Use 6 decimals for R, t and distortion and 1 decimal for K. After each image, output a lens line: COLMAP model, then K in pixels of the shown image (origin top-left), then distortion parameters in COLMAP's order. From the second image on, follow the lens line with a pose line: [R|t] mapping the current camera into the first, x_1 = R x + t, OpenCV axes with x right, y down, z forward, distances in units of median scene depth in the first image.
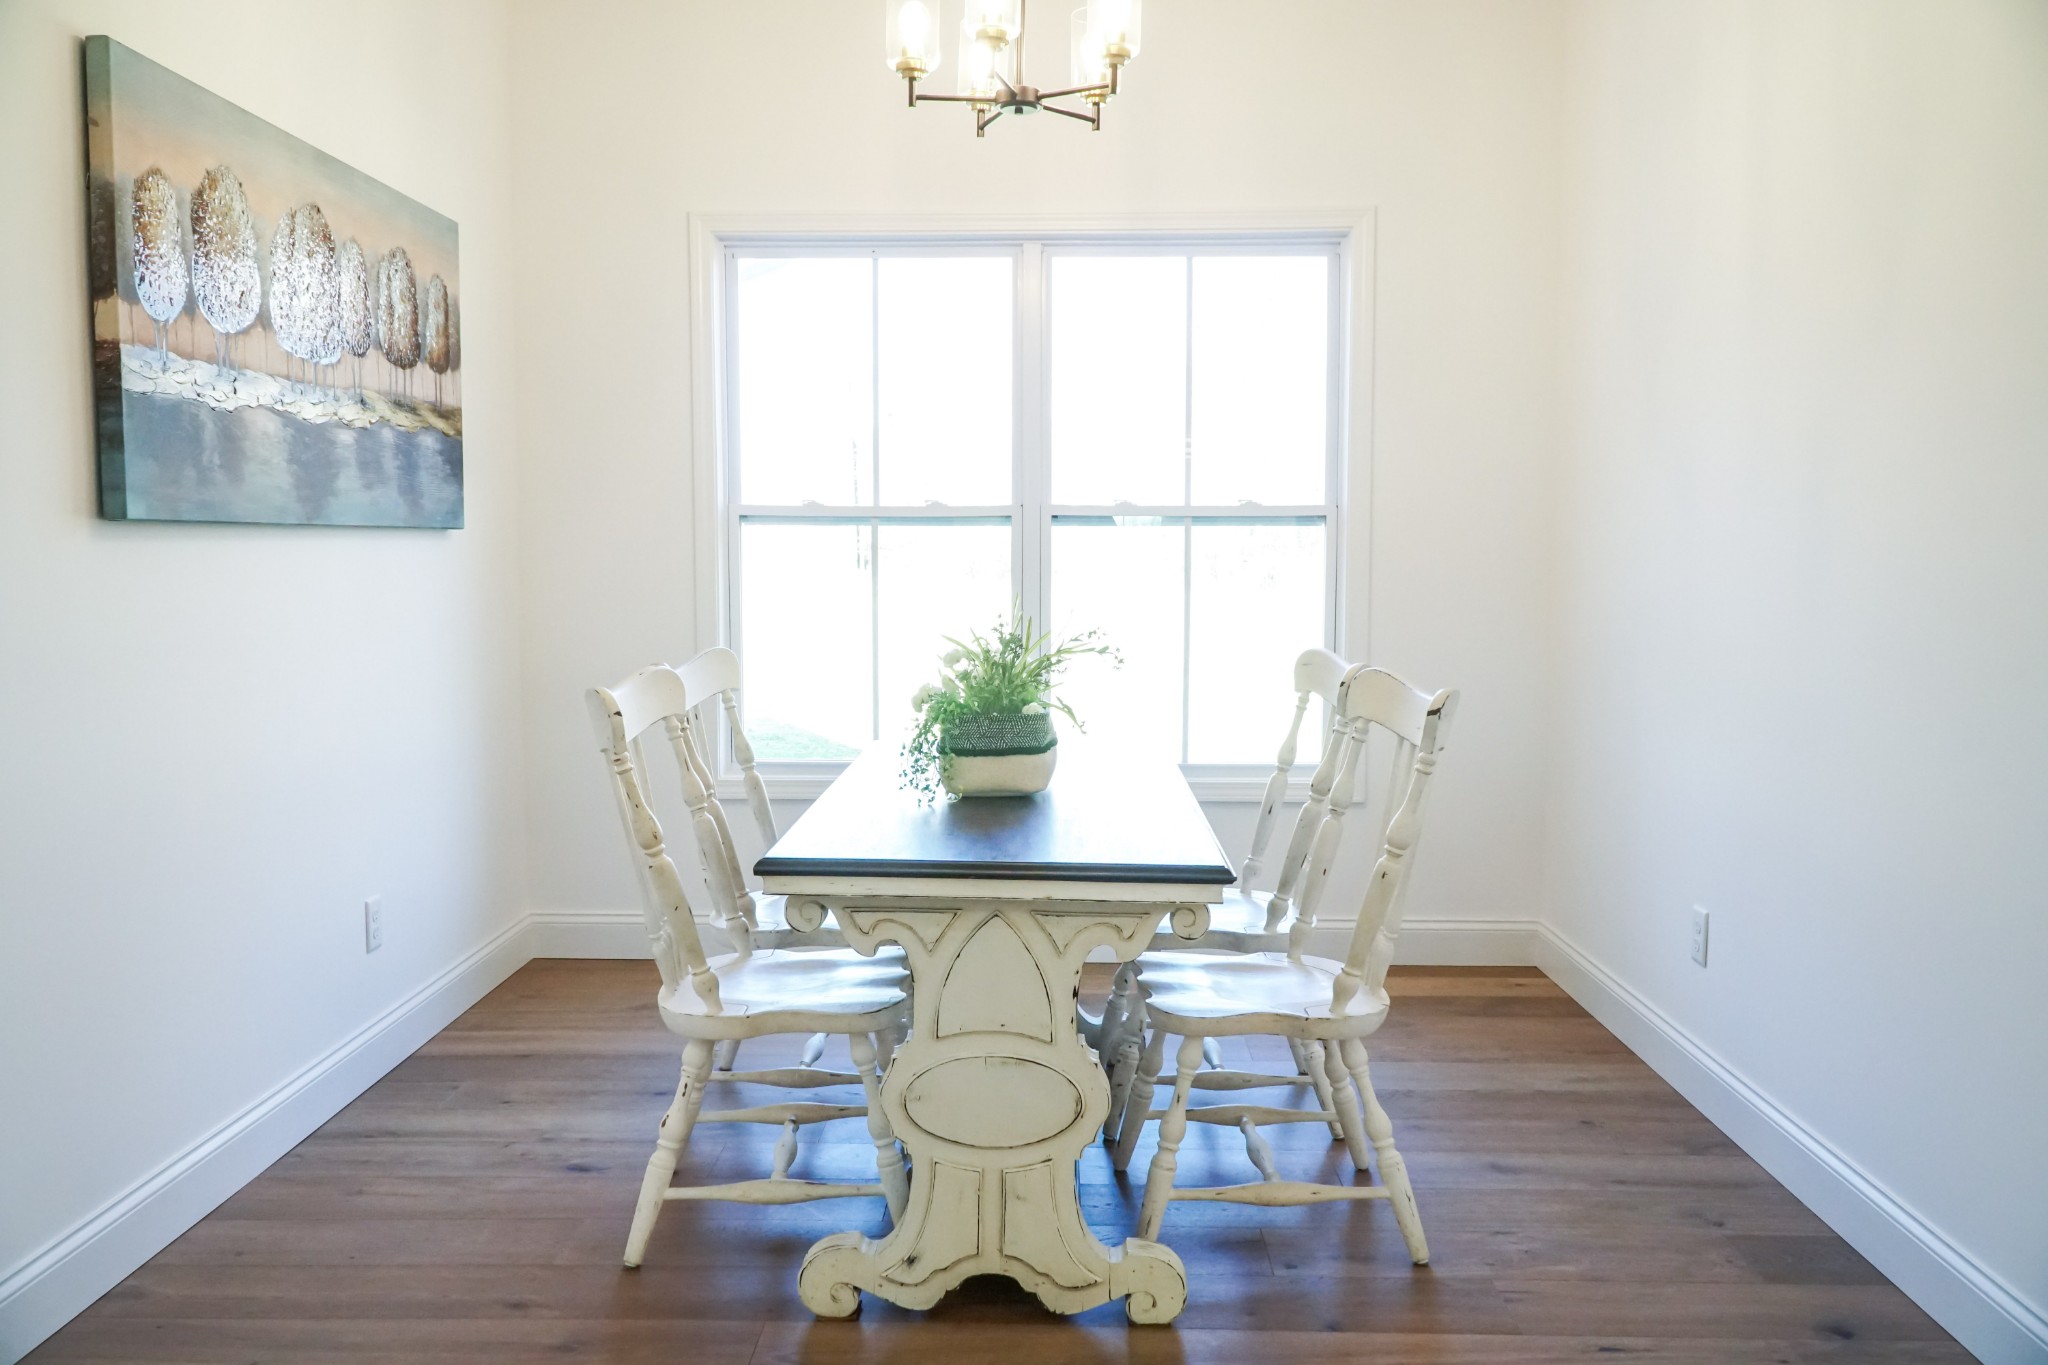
lens RADIAL K [[1647.1, 0, 1016.1], [0, 1647.1, 680.0], [0, 0, 1]] dist [0.001248, 0.002006]
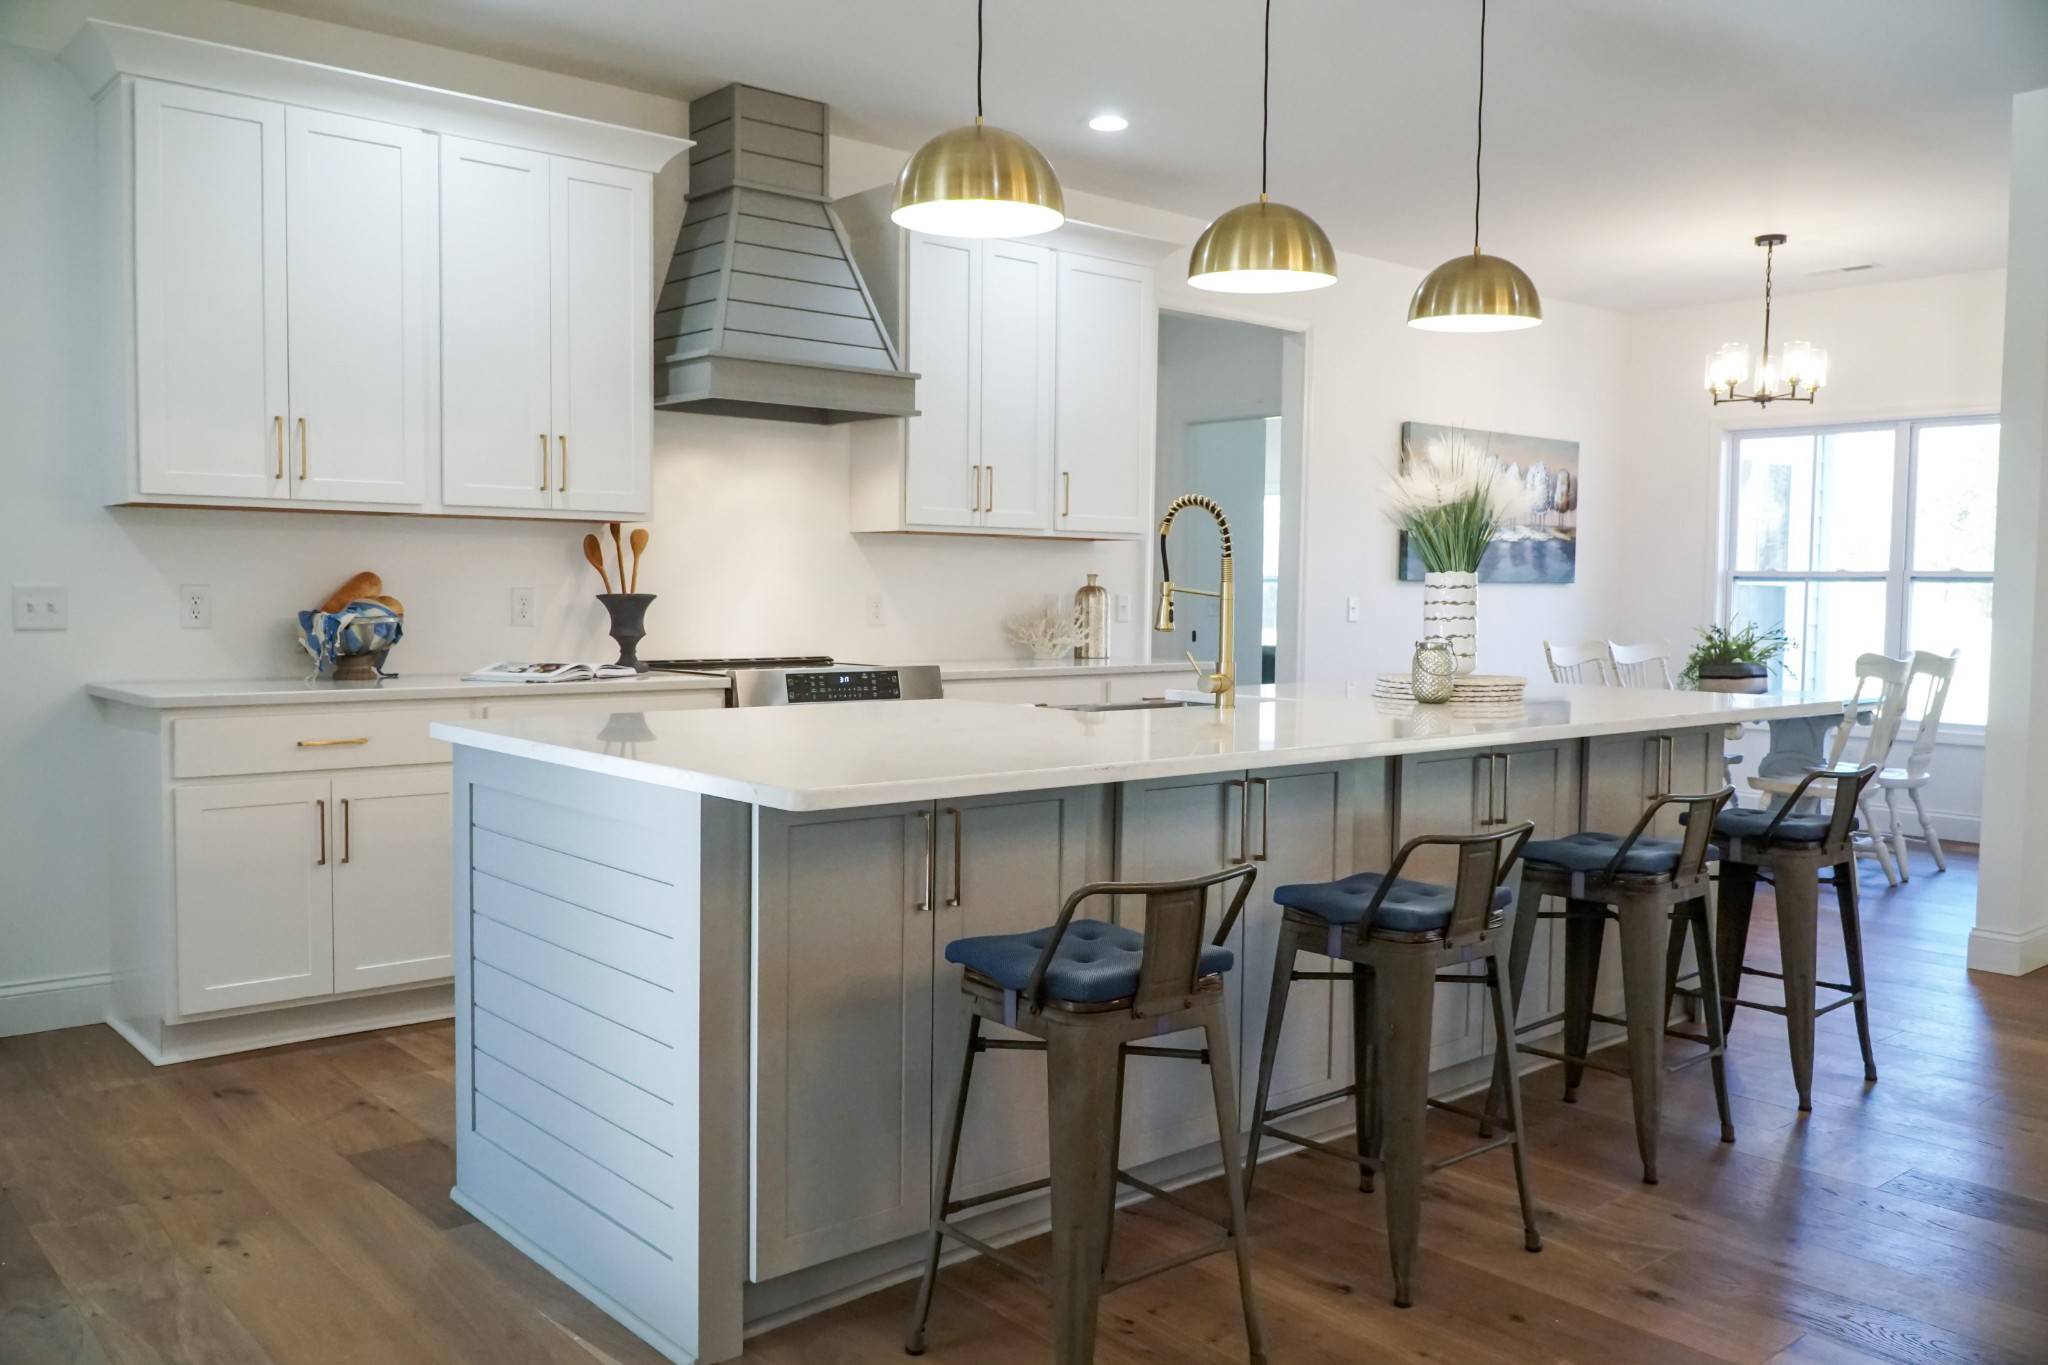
lens RADIAL K [[1647.1, 0, 1016.1], [0, 1647.1, 680.0], [0, 0, 1]] dist [0.001248, 0.002006]
pose [[0.672018, 0.047820, -0.738990, 0.981252], [-0.070171, 0.997535, 0.000739, 0.106950], [0.737203, 0.051359, 0.673716, -1.248683]]
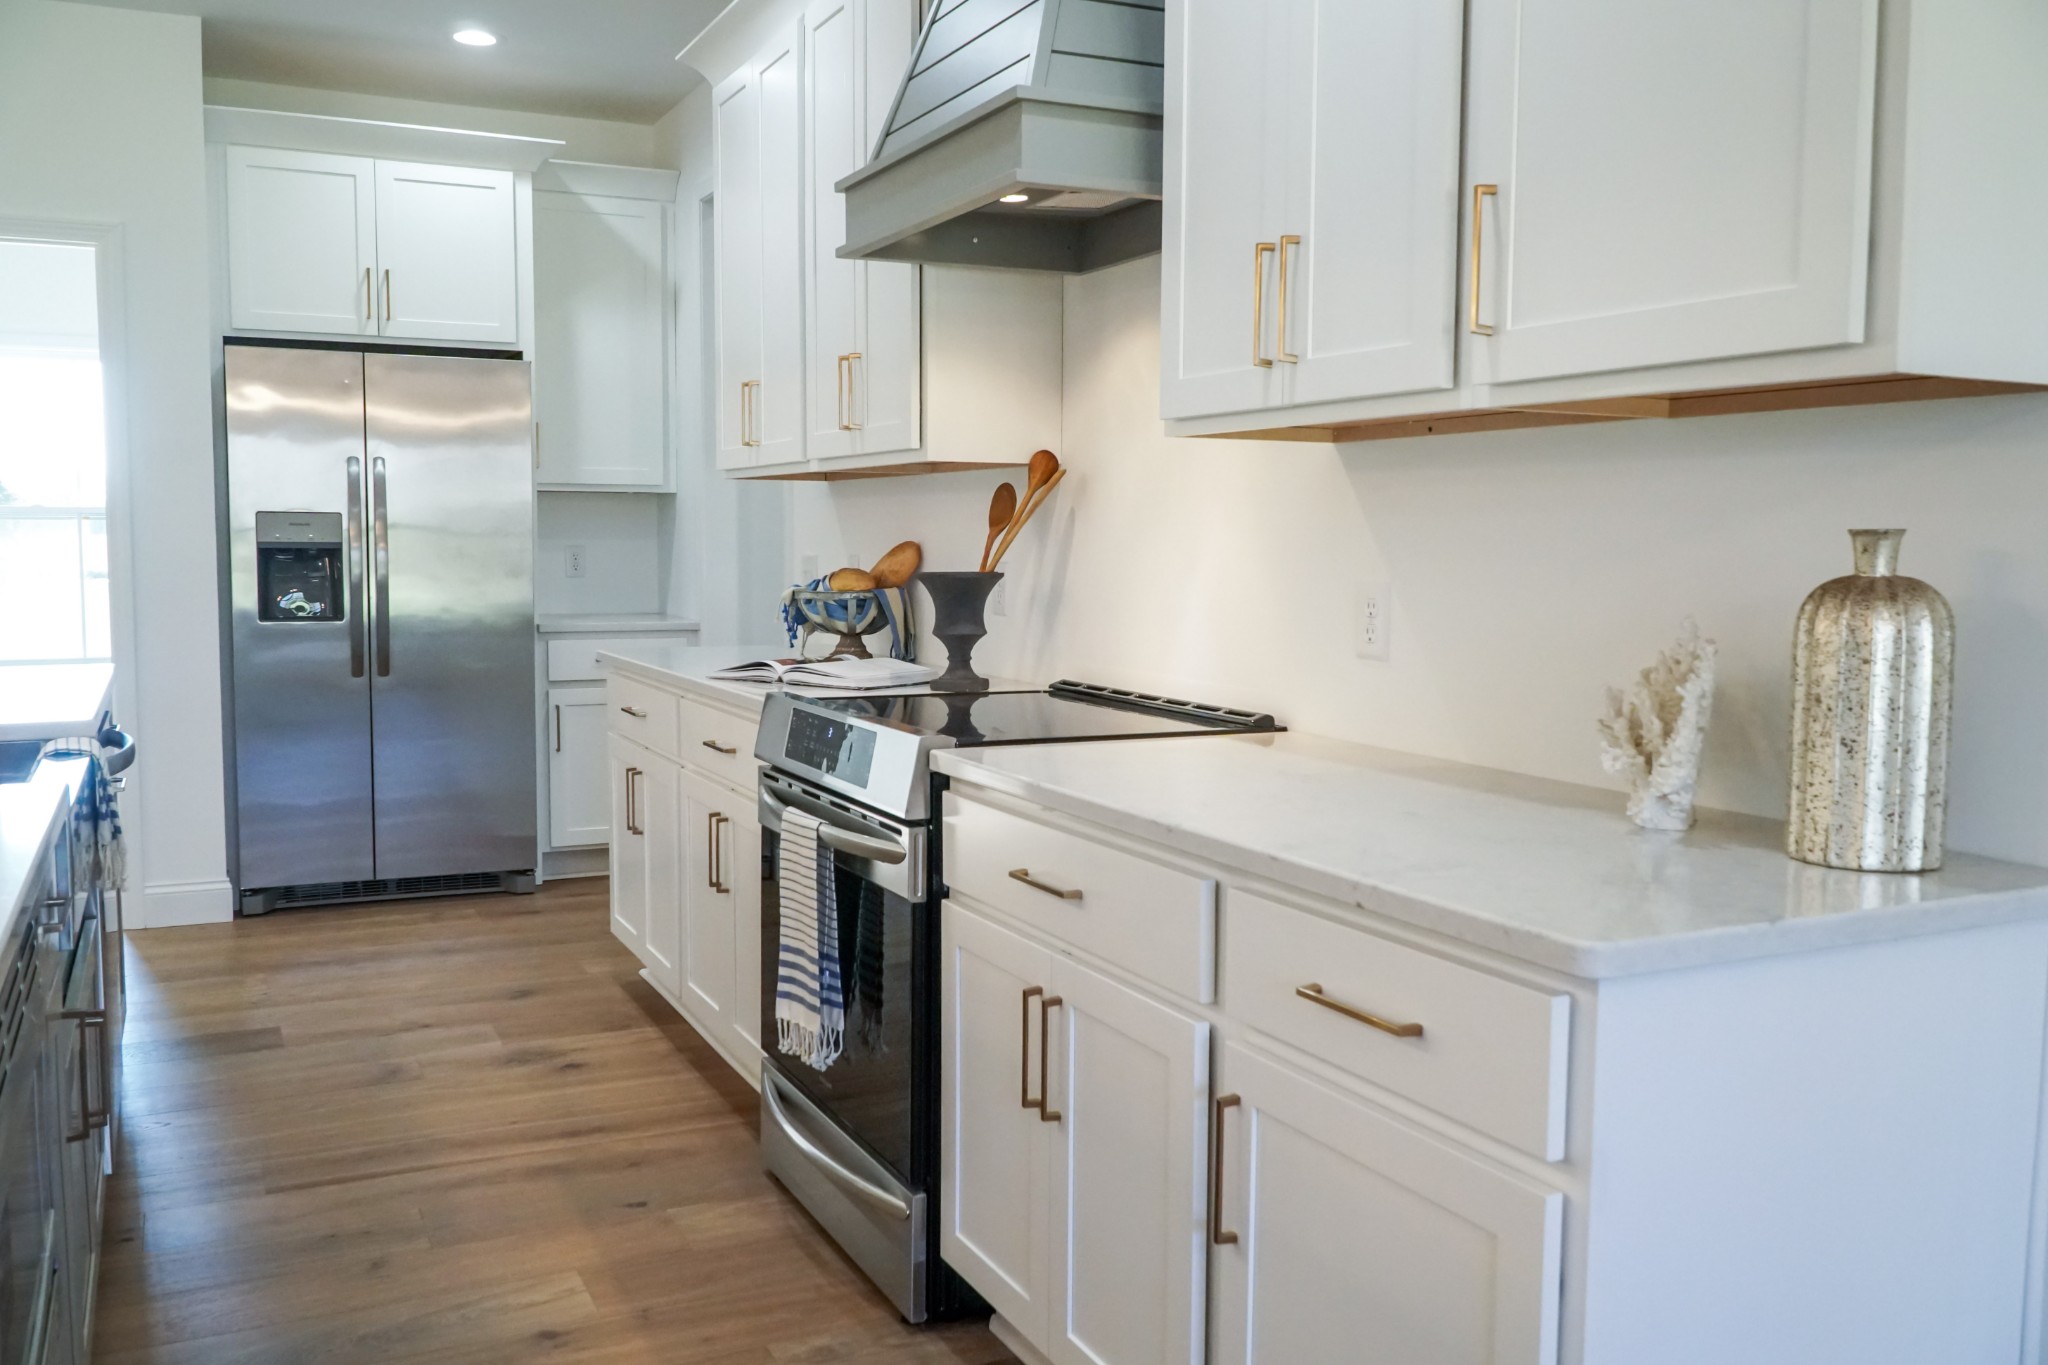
lens RADIAL K [[1707.3, 0, 992.7], [0, 1707.3, 674.8], [0, 0, 1]] dist [-0.000852, 0.000059]
pose [[-0.890209, 0.026234, -0.454797, 0.044853], [-0.048371, 0.987253, 0.151627, -0.046805], [0.452978, 0.156979, -0.877593, 0.486681]]
